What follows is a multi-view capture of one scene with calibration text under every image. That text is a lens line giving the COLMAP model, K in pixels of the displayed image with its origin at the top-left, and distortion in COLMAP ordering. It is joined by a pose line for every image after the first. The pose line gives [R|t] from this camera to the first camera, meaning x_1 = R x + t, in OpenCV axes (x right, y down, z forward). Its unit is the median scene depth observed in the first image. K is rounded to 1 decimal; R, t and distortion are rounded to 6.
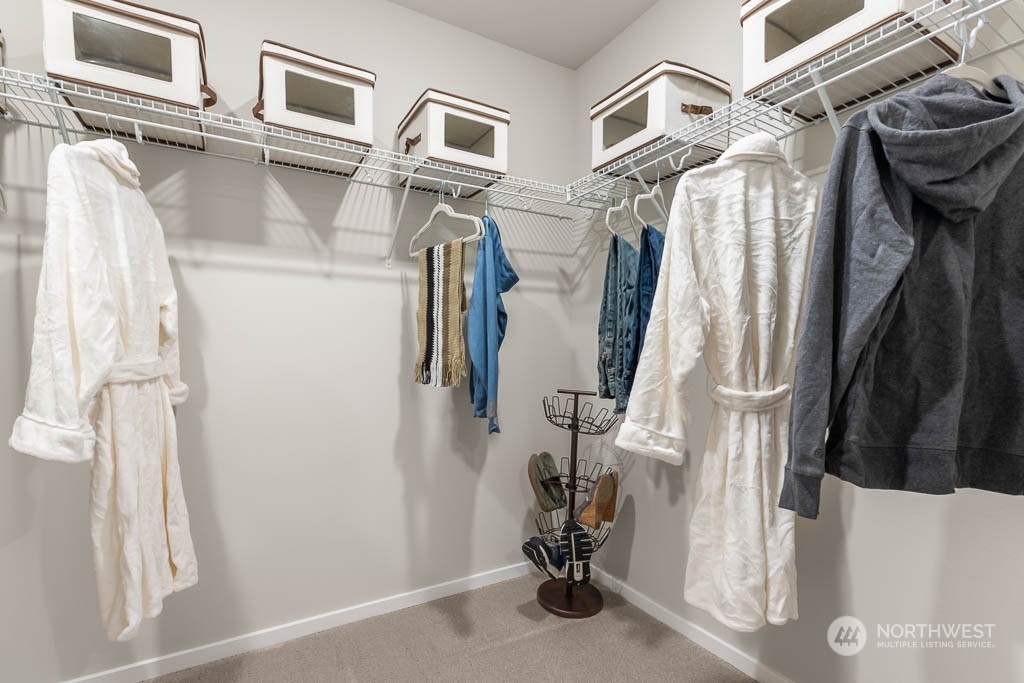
lens RADIAL K [[467.2, 0, 511.0], [0, 467.2, 385.0], [0, 0, 1]] dist [-0.041175, -0.000016]
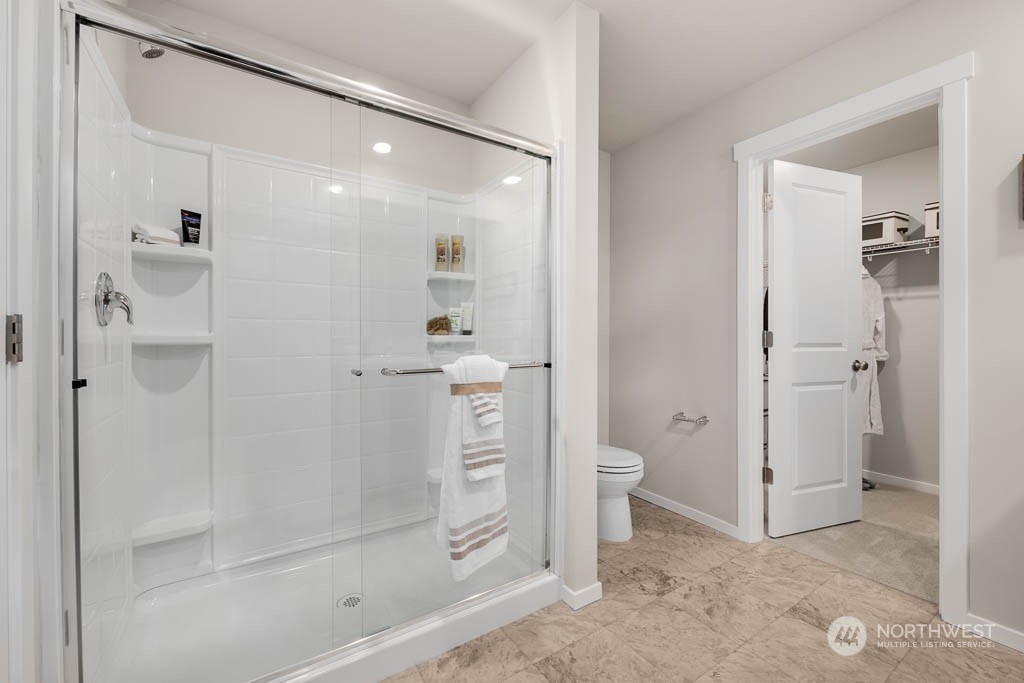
lens RADIAL K [[421.4, 0, 514.6], [0, 421.4, 333.4], [0, 0, 1]] dist [0.000080, 0.000000]
pose [[0.049267, -0.000903, -0.998785, 1.384922], [-0.075104, 0.997165, -0.004606, 0.058197], [0.995958, 0.075239, 0.049060, -1.042442]]
